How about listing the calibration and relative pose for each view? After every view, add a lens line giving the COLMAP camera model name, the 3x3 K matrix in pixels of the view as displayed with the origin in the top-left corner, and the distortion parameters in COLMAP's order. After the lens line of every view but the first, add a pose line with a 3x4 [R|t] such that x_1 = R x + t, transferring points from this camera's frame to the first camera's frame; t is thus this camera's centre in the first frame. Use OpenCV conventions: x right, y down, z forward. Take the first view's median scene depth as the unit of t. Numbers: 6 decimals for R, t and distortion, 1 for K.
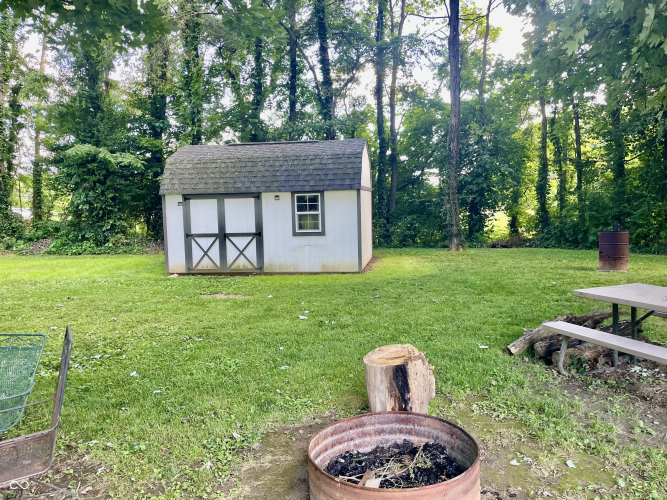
lens RADIAL K [[506.6, 0, 335.0], [0, 506.6, 248.6], [0, 0, 1]] dist [0.066519, -0.086903]
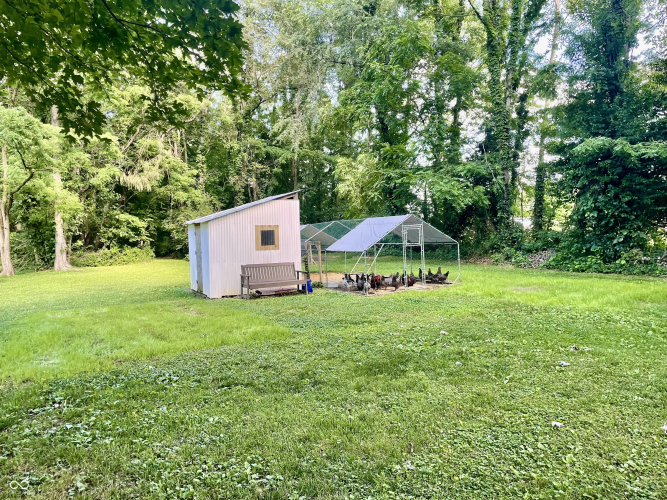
lens RADIAL K [[506.6, 0, 333.2], [0, 506.6, 246.4], [0, 0, 1]] dist [0.066519, -0.086903]
pose [[0.617744, 0.031561, -0.785746, -0.089359], [-0.049021, 0.998796, 0.001578, -0.010184], [0.784850, 0.037543, 0.618548, 0.152936]]
